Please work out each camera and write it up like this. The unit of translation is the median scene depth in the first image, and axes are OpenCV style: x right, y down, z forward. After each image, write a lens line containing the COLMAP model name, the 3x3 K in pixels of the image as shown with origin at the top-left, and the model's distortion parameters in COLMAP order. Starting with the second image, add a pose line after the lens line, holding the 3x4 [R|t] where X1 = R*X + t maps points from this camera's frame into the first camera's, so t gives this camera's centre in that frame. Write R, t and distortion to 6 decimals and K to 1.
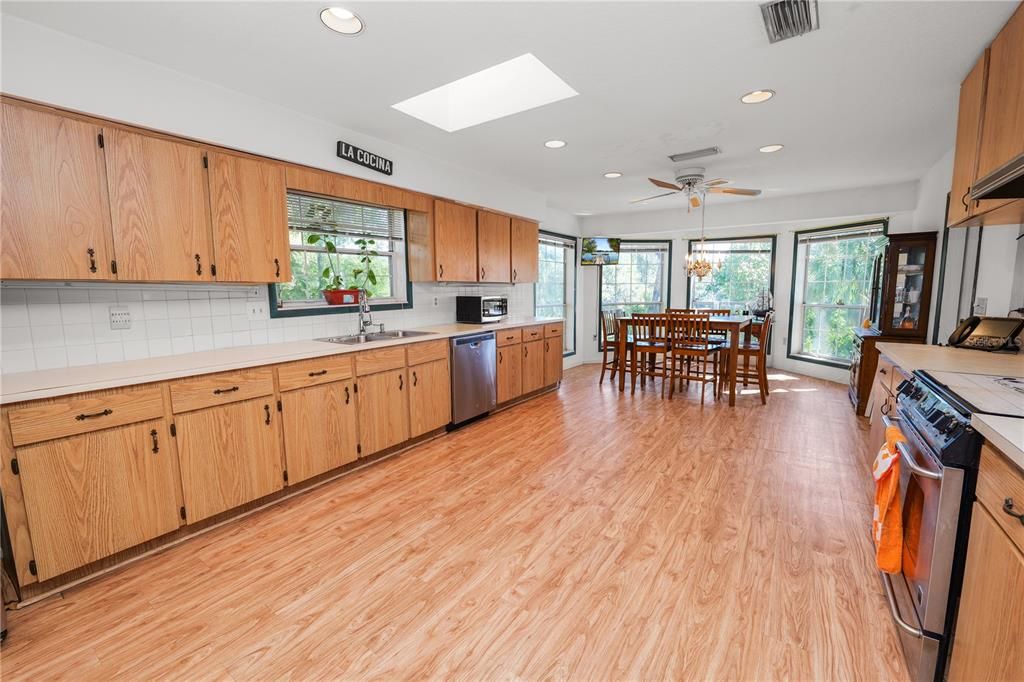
lens RADIAL K [[416.2, 0, 511.9], [0, 416.2, 338.6], [0, 0, 1]] dist [-0.011055, -0.000110]
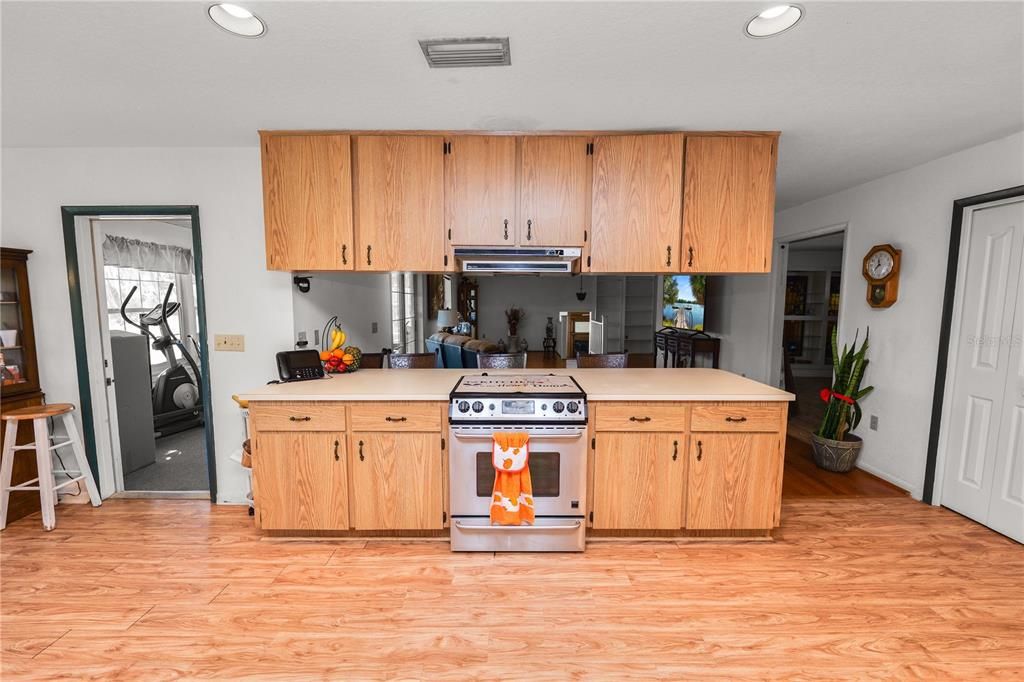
lens RADIAL K [[416.5, 0, 511.3], [0, 416.5, 340.2], [0, 0, 1]] dist [-0.010814, 0.000035]
pose [[-0.576593, -0.070880, 0.813951, -0.107051], [0.095937, 0.983464, 0.153603, -0.153255], [-0.811379, 0.166654, -0.560259, 0.867627]]
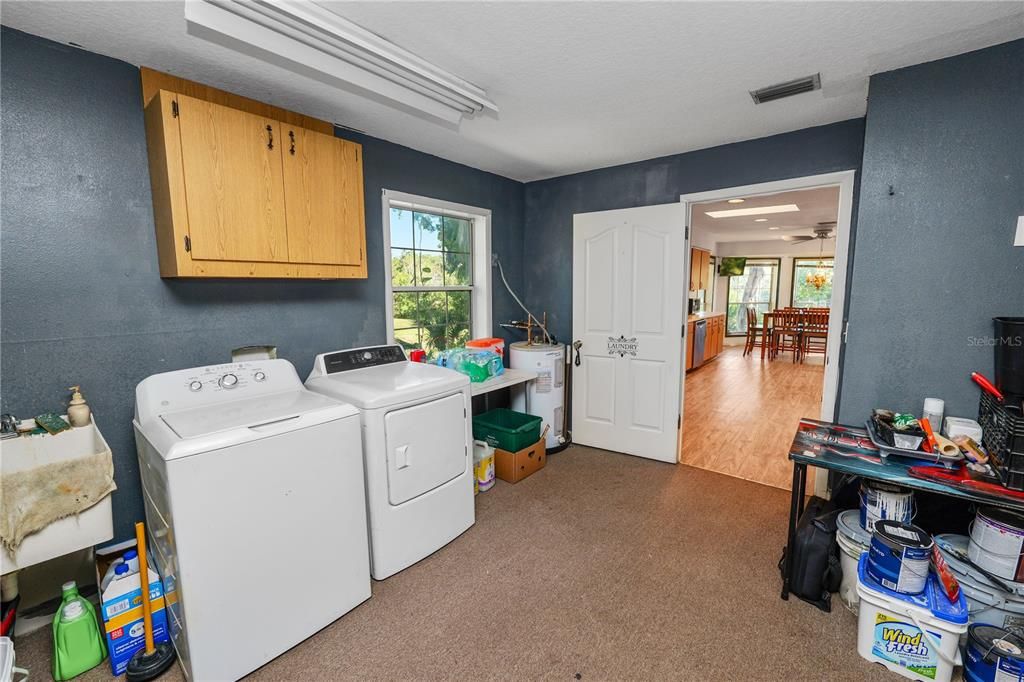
lens RADIAL K [[416.2, 0, 511.9], [0, 416.2, 338.6], [0, 0, 1]] dist [-0.011055, -0.000110]
pose [[0.997026, 0.013911, -0.075803, -0.935907], [-0.013452, 0.999888, 0.006561, 0.084967], [0.075886, -0.005521, 0.997101, -1.050951]]
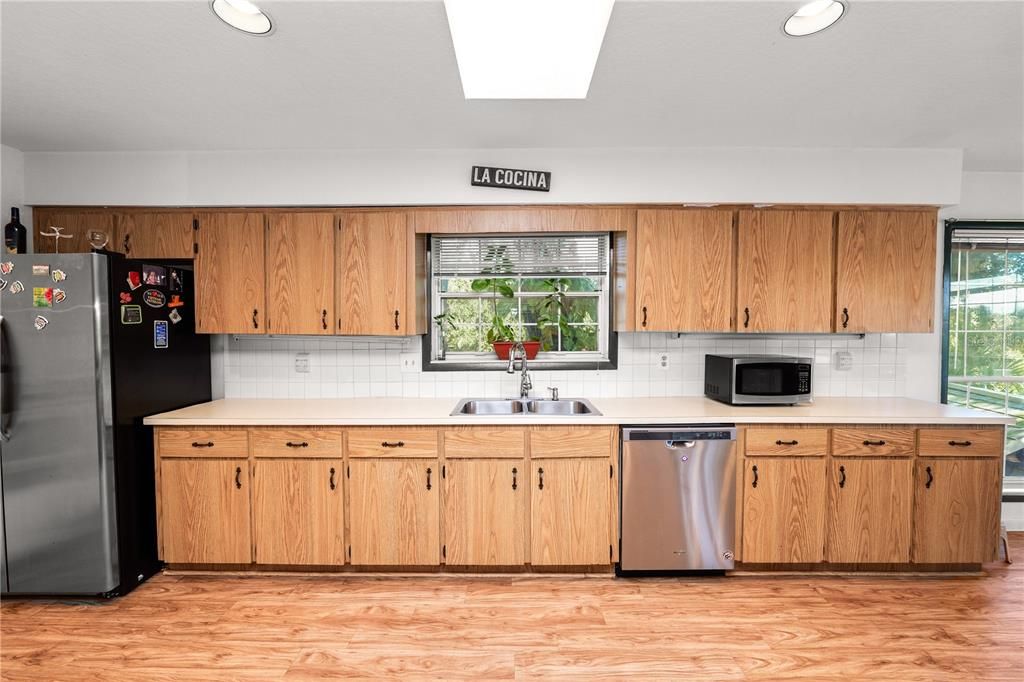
lens RADIAL K [[417.6, 0, 511.2], [0, 417.6, 338.5], [0, 0, 1]] dist [-0.011677, -0.000013]
pose [[0.569668, 0.031214, -0.821282, 0.299168], [-0.103293, 0.994074, -0.033866, -0.105353], [0.815358, 0.104125, 0.569517, 0.575430]]
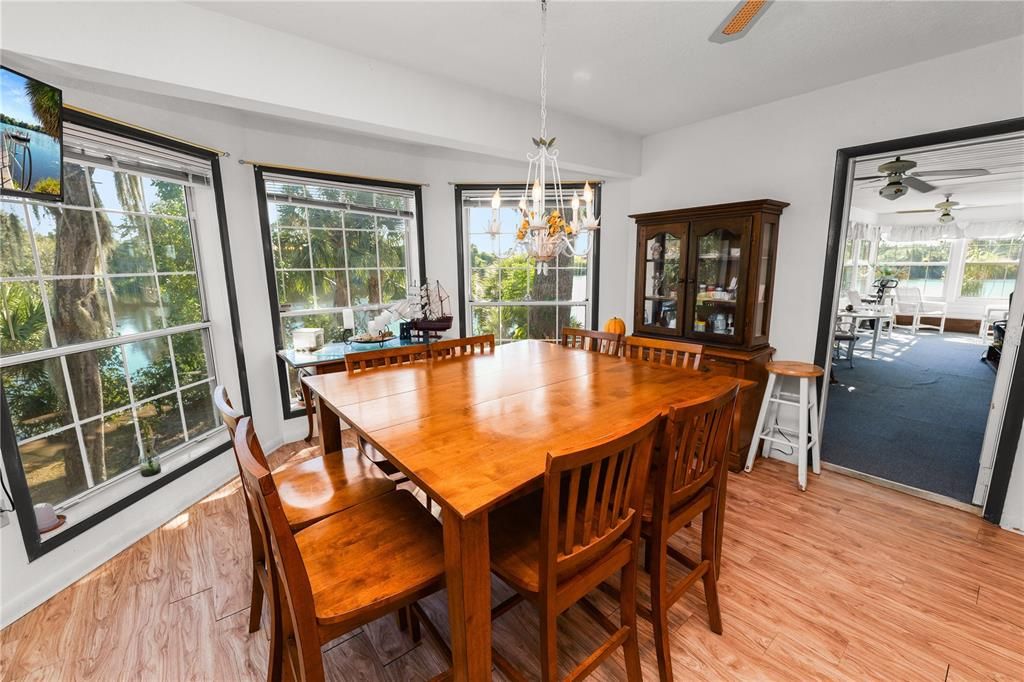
lens RADIAL K [[398.7, 0, 508.2], [0, 398.7, 340.7], [0, 0, 1]] dist [-0.027059, 0.000070]
pose [[0.274386, -0.169347, 0.946591, 0.237315], [0.126071, 0.982210, 0.139176, -0.213410], [-0.953320, 0.081150, 0.290854, 1.546316]]
